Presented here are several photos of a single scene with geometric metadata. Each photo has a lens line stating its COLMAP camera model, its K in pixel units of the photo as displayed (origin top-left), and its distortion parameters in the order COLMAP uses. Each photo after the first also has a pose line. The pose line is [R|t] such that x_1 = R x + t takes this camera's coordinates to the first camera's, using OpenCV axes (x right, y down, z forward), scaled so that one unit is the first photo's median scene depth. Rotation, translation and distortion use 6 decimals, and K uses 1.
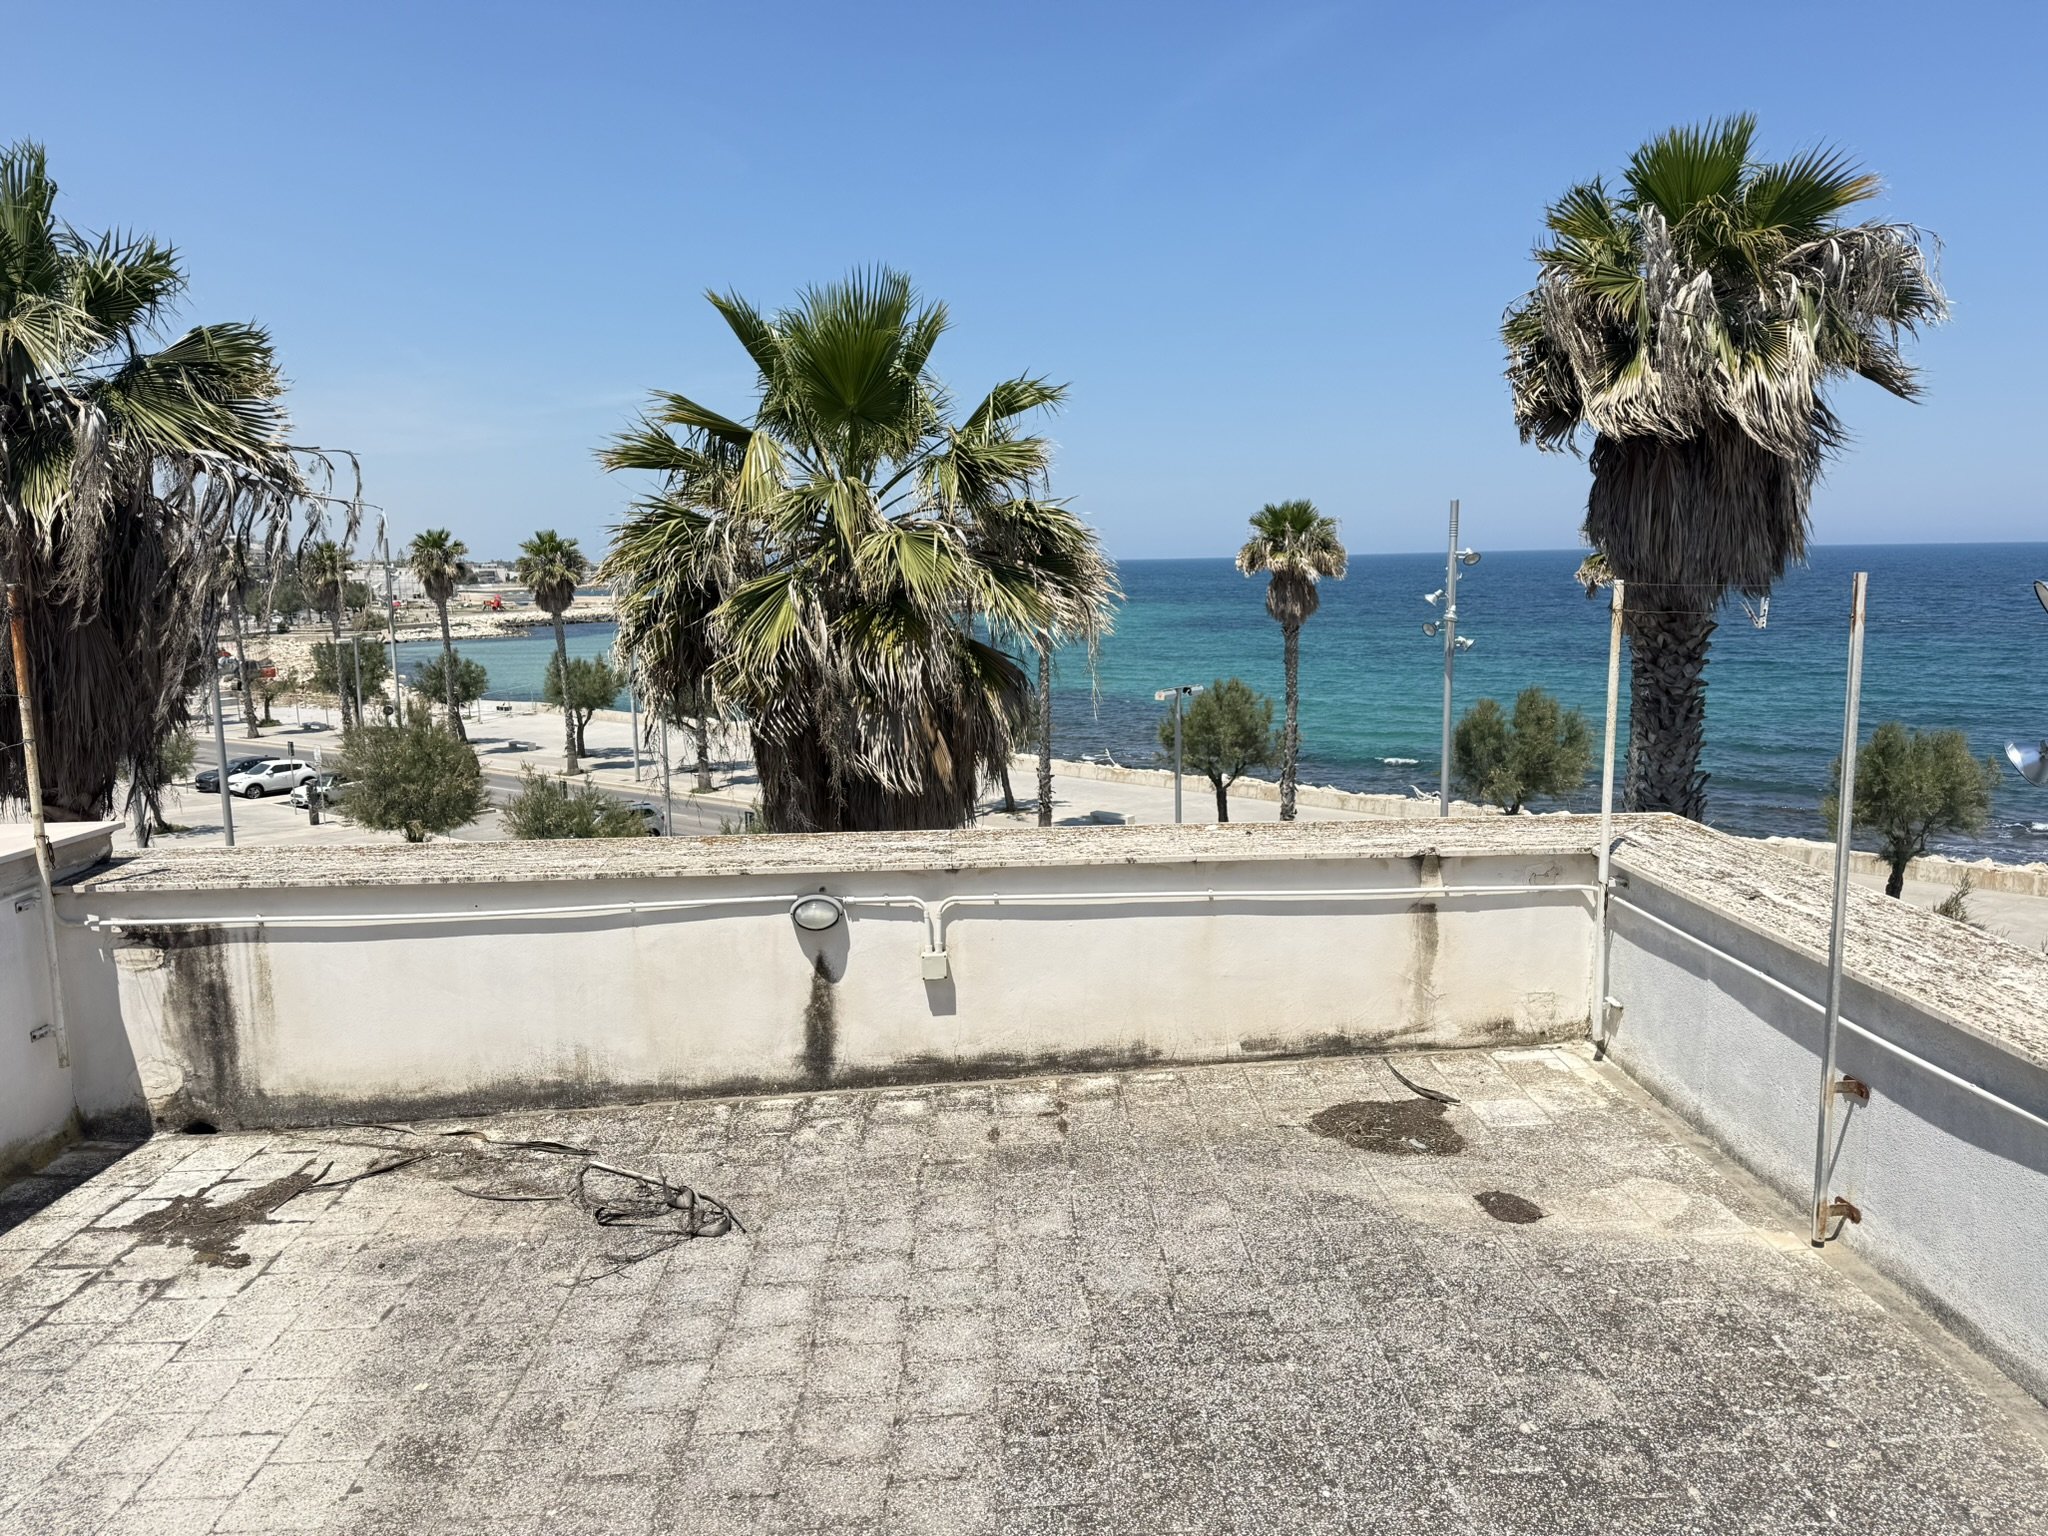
lens RADIAL K [[1417.2, 0, 1022.3], [0, 1417.2, 757.1], [0, 0, 1]] dist [0.114155, -0.158189]
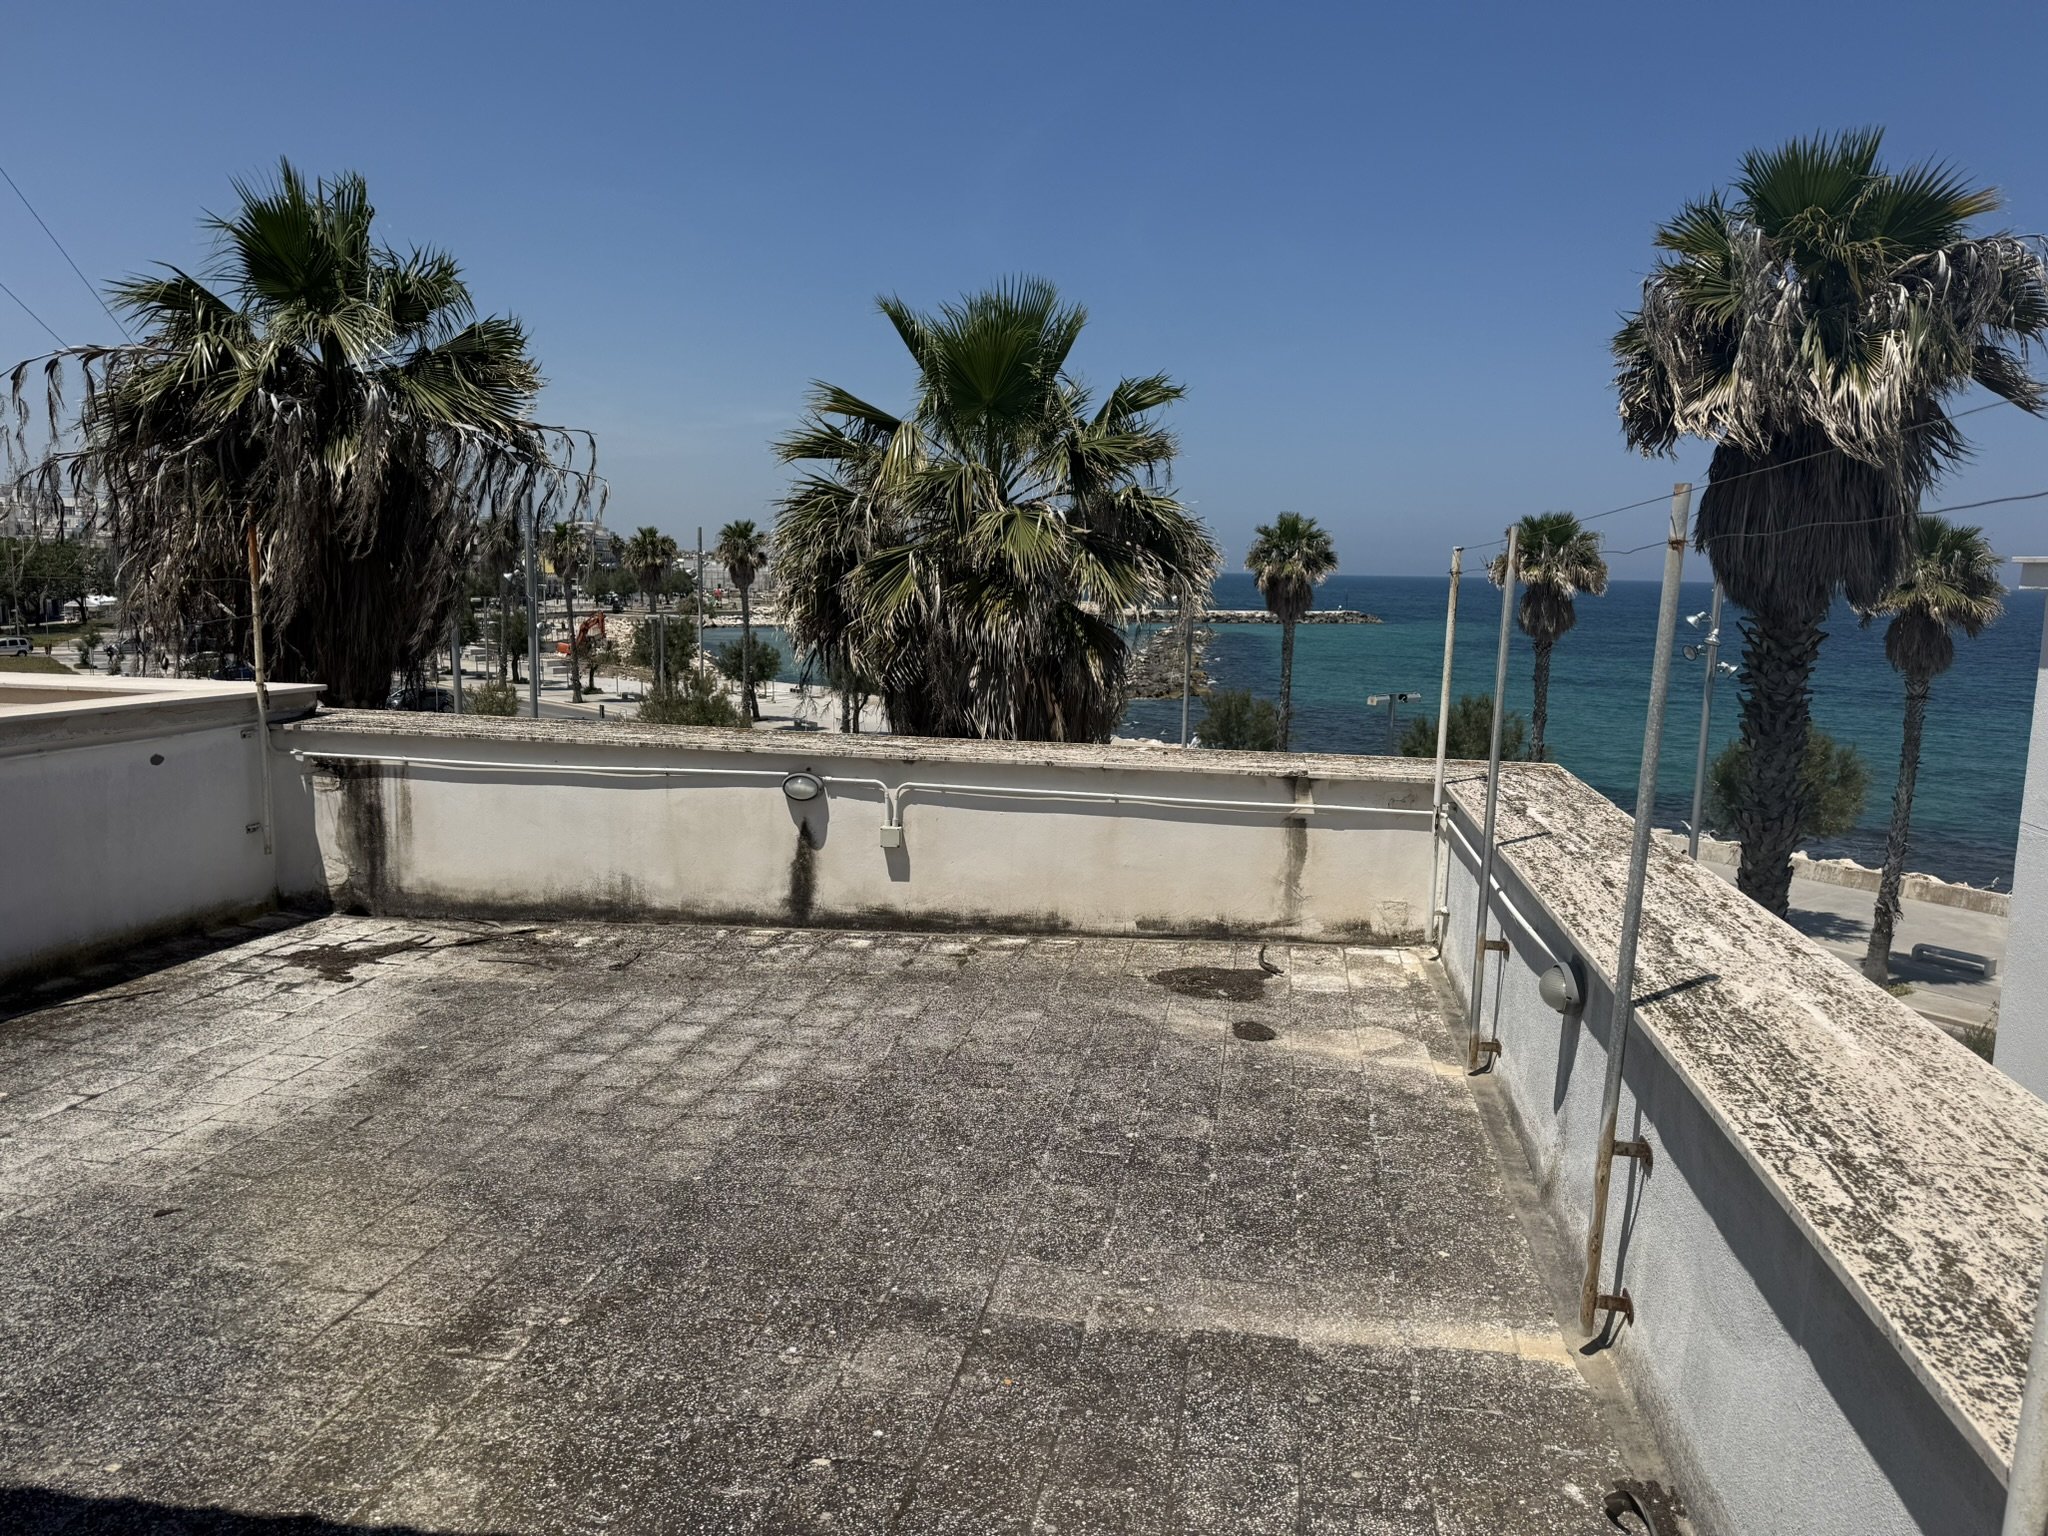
lens RADIAL K [[1413.5, 0, 1024.0], [0, 1413.5, 768.0], [0, 0, 1]] dist [0.145937, -0.219397]
pose [[0.978469, 0.067437, -0.195065, 0.288691], [-0.067198, 0.997709, 0.007853, 0.067389], [0.195148, 0.005424, 0.980759, -0.203148]]
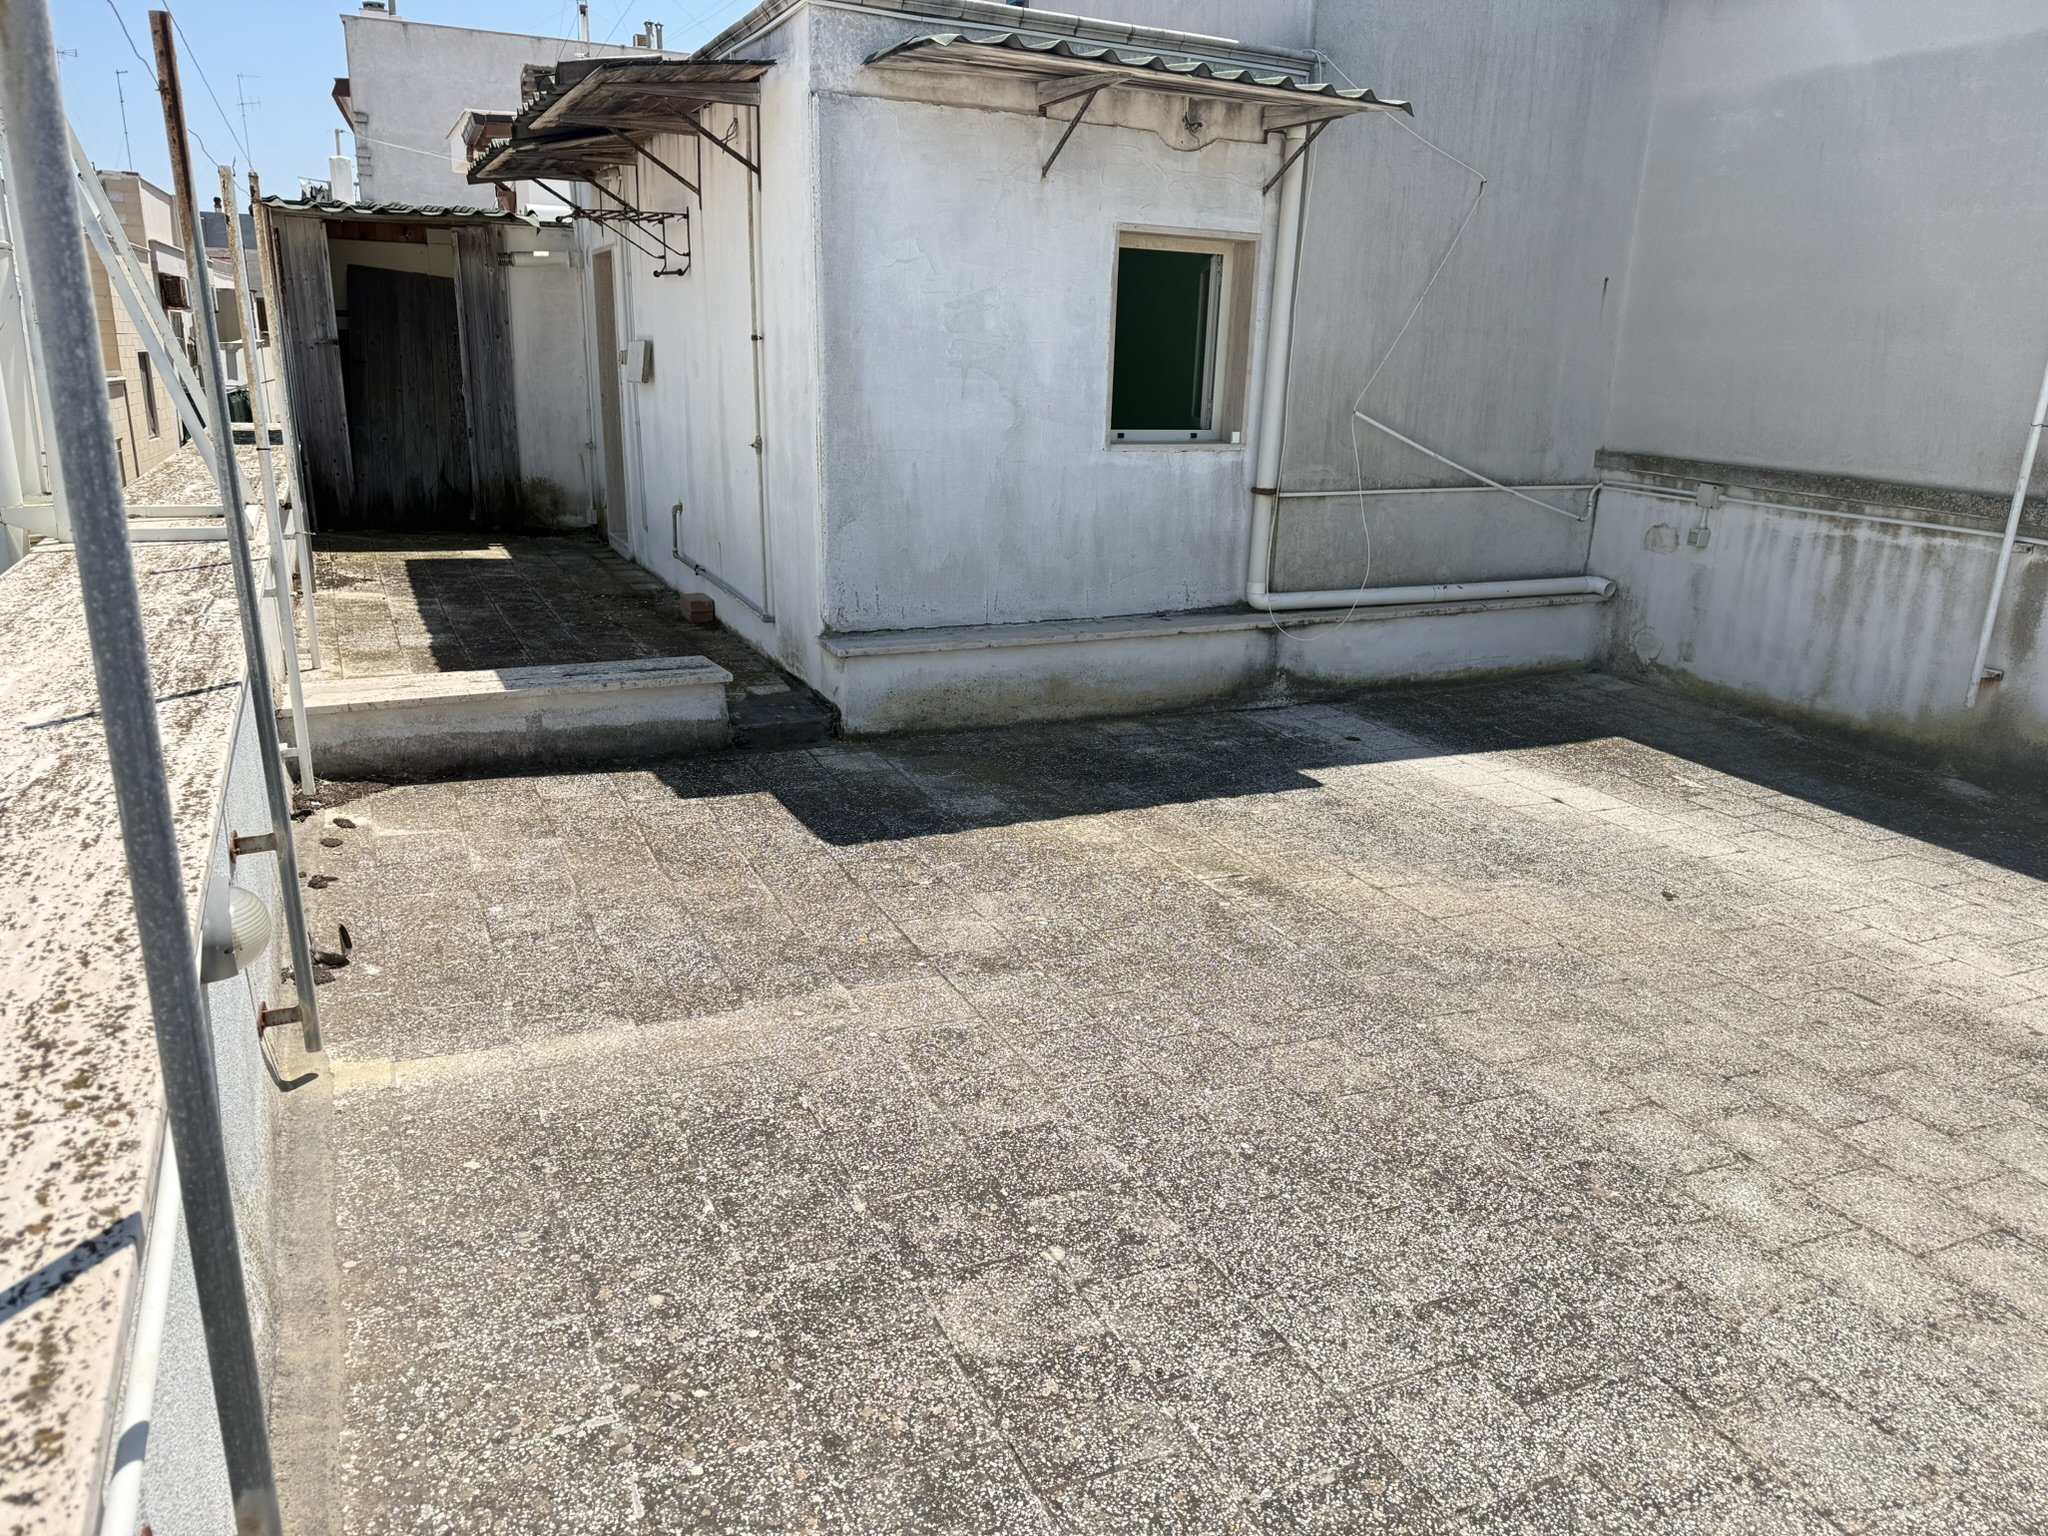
lens RADIAL K [[1419.8, 0, 1017.1], [0, 1419.8, 753.6], [0, 0, 1]] dist [0.103487, -0.131712]
pose [[-0.918555, 0.094172, -0.383911, 0.367688], [-0.069362, 0.917741, 0.391076, -0.031236], [0.389159, 0.385854, -0.836464, 0.887797]]
